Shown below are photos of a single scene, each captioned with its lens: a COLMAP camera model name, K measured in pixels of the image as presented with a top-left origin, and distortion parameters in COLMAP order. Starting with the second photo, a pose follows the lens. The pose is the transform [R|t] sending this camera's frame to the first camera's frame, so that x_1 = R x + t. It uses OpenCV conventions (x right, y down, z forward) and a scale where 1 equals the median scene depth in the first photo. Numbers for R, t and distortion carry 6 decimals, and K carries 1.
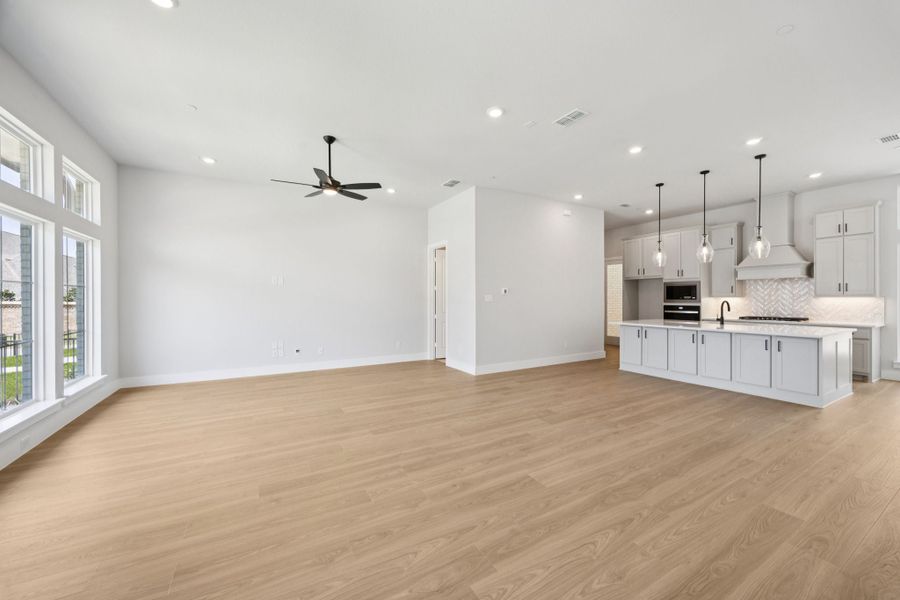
lens RADIAL K [[352.4, 0, 447.1], [0, 352.4, 293.1], [0, 0, 1]] dist [-0.000706, -0.000056]
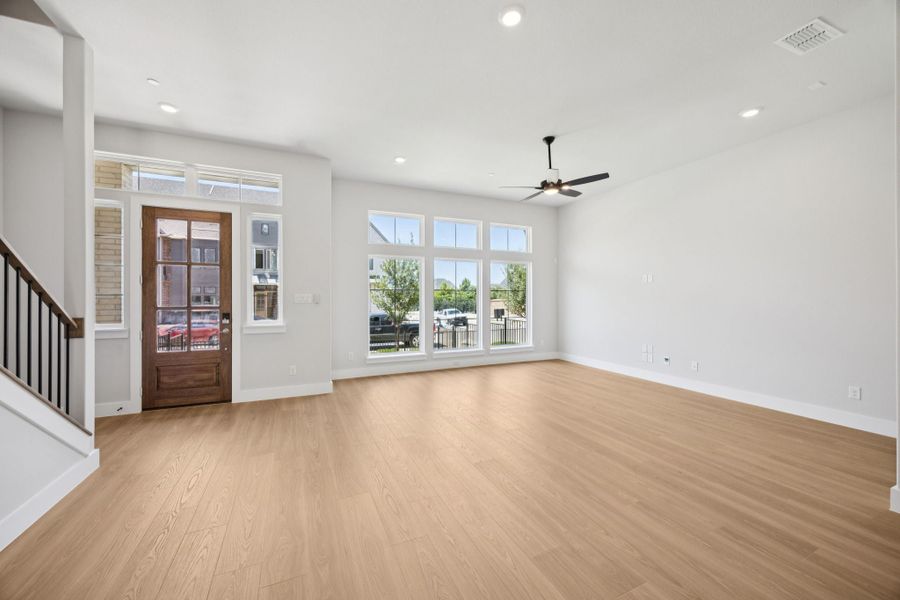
lens RADIAL K [[352.4, 0, 447.1], [0, 352.4, 293.1], [0, 0, 1]] dist [-0.000706, -0.000056]
pose [[-0.115865, -0.010509, -0.993209, 0.649387], [0.007125, 0.999910, -0.011411, 0.010238], [0.993239, -0.008398, -0.115780, 0.767163]]
